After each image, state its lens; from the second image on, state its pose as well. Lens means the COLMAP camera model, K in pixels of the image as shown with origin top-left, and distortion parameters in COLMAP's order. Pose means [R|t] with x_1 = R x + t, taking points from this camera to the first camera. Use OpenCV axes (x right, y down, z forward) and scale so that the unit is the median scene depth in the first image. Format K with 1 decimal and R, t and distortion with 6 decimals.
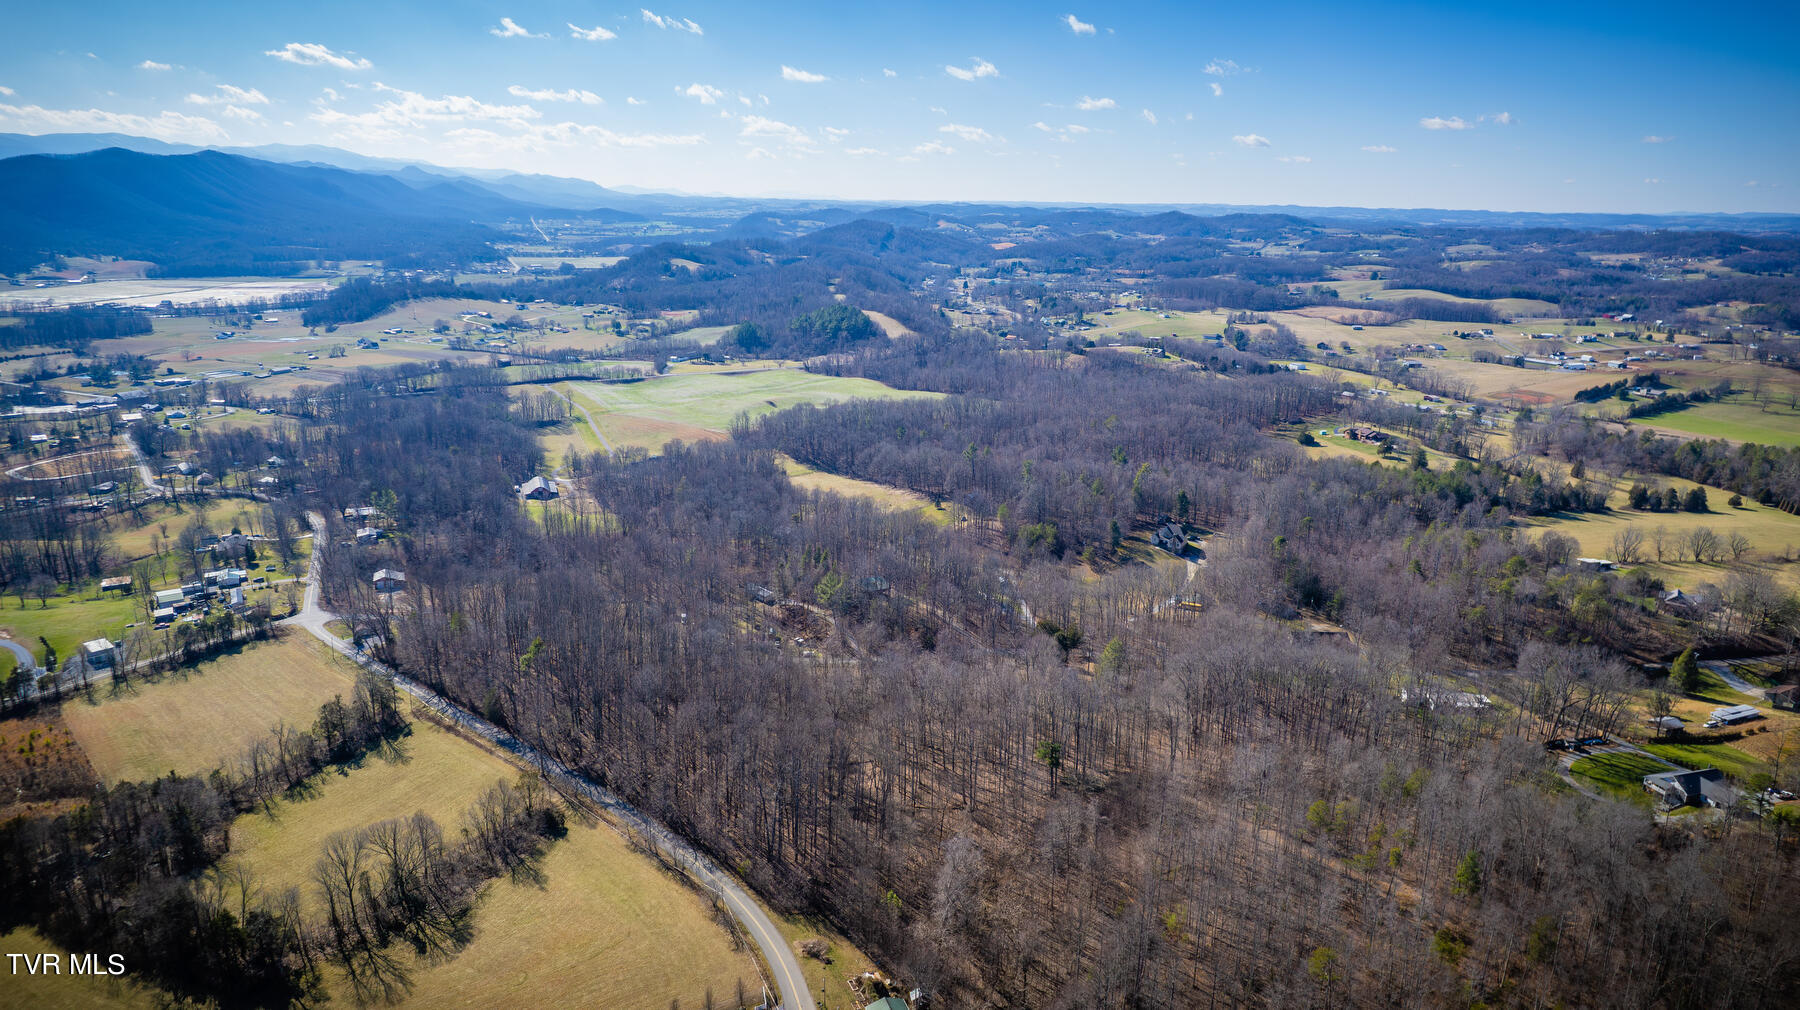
lens RADIAL K [[1163.7, 0, 900.0], [0, 1163.7, 505.0], [0, 0, 1]] dist [-0.072492, 0.071051]
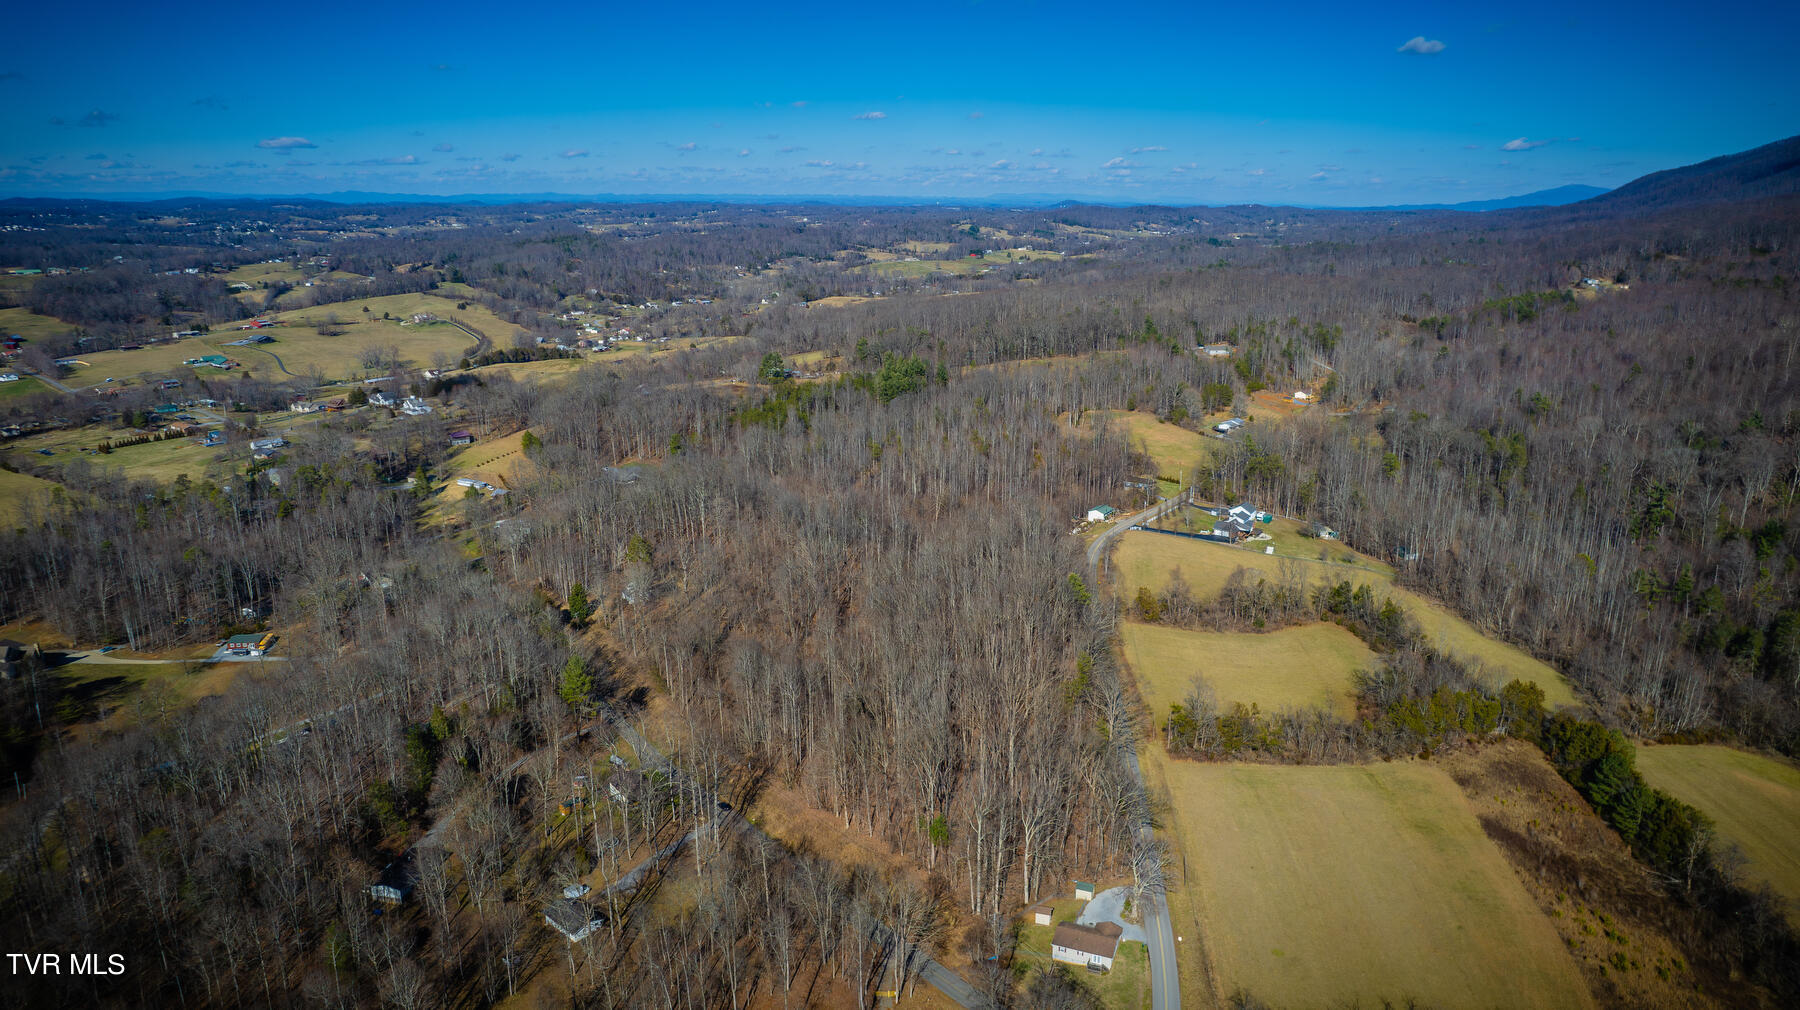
lens RADIAL K [[1163.7, 0, 900.0], [0, 1163.7, 505.0], [0, 0, 1]] dist [-0.072492, 0.071051]
pose [[-0.623069, -0.215367, 0.751932, -0.266489], [0.191879, 0.889882, 0.413875, -0.107759], [-0.758266, 0.402153, -0.513133, 0.439561]]
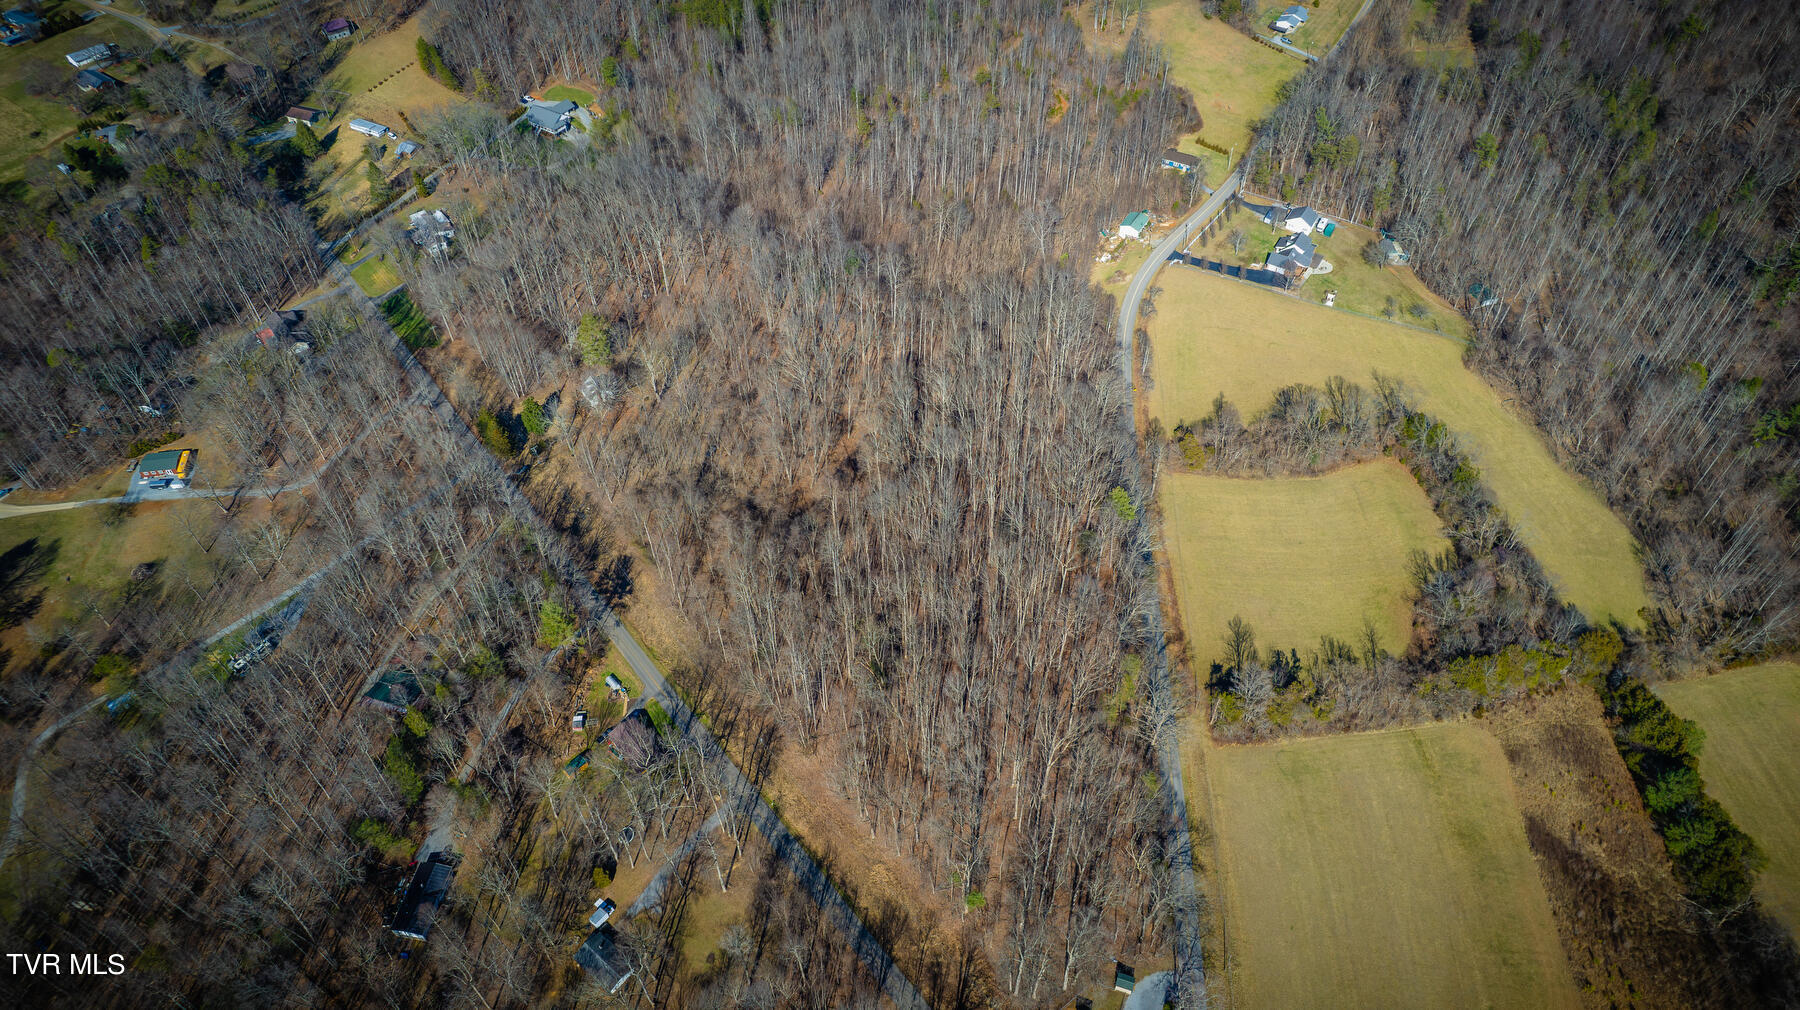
lens RADIAL K [[1163.7, 0, 900.0], [0, 1163.7, 505.0], [0, 0, 1]] dist [-0.072492, 0.071051]
pose [[-0.650020, -0.560423, 0.513226, -0.180598], [0.187370, 0.536321, 0.822953, -0.173293], [-0.736456, 0.631099, -0.243613, 0.363997]]
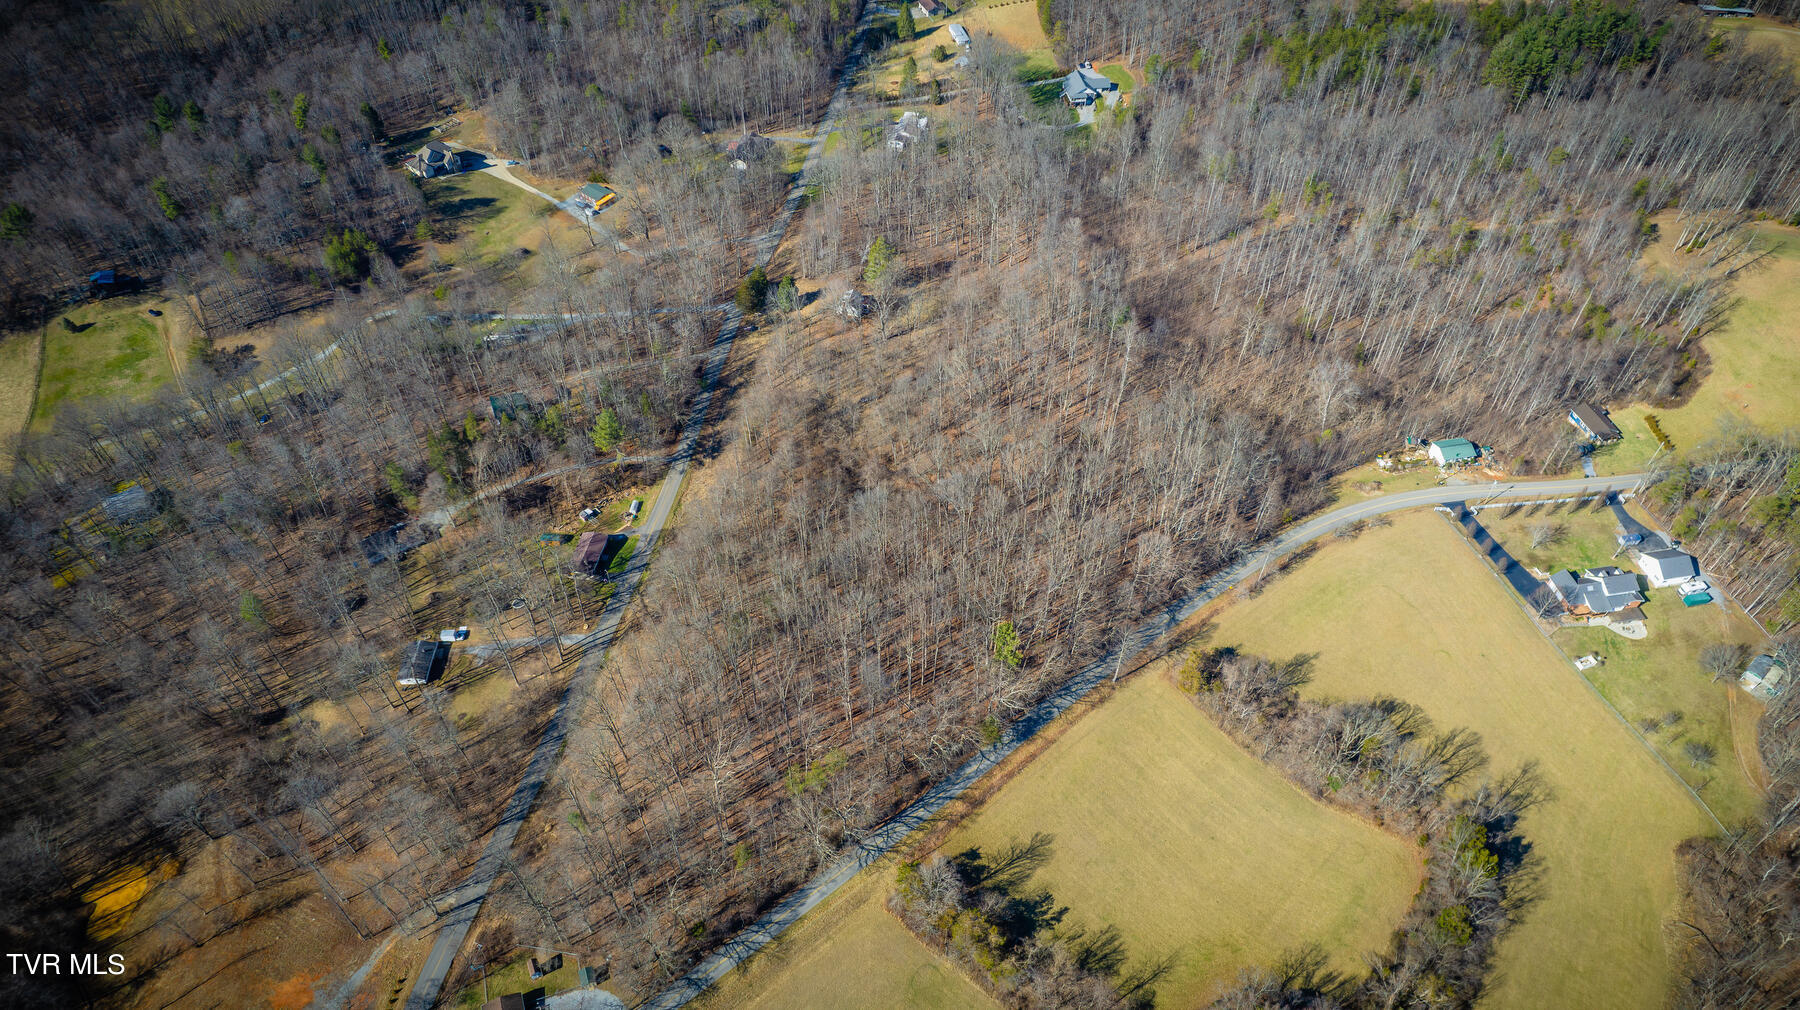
lens RADIAL K [[1163.7, 0, 900.0], [0, 1163.7, 505.0], [0, 0, 1]] dist [-0.072492, 0.071051]
pose [[0.136176, -0.728707, 0.671150, -0.215993], [0.250564, 0.680769, 0.688311, -0.136822], [-0.958475, 0.074435, 0.275293, 0.228040]]
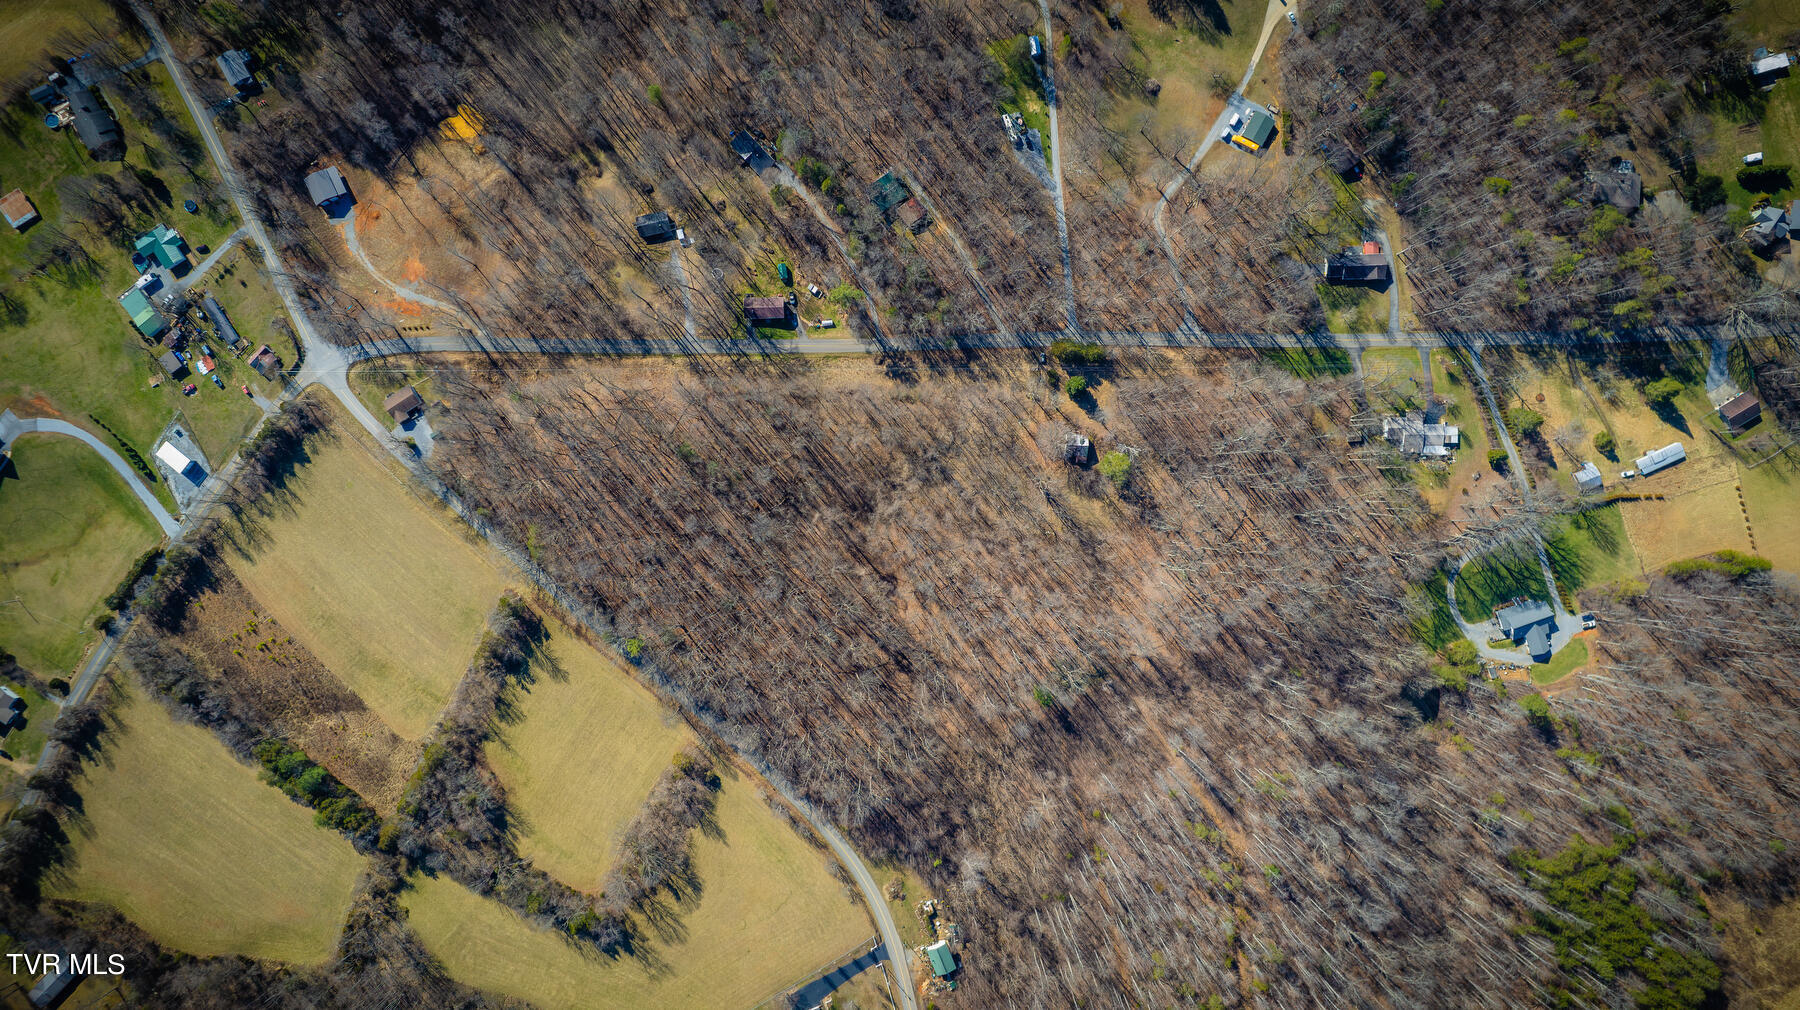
lens RADIAL K [[1163.7, 0, 900.0], [0, 1163.7, 505.0], [0, 0, 1]] dist [-0.072492, 0.071051]
pose [[0.998799, -0.047138, -0.013391, -0.003066], [0.023563, 0.222391, 0.974673, -0.299697], [-0.042966, -0.973817, 0.223235, 0.233083]]
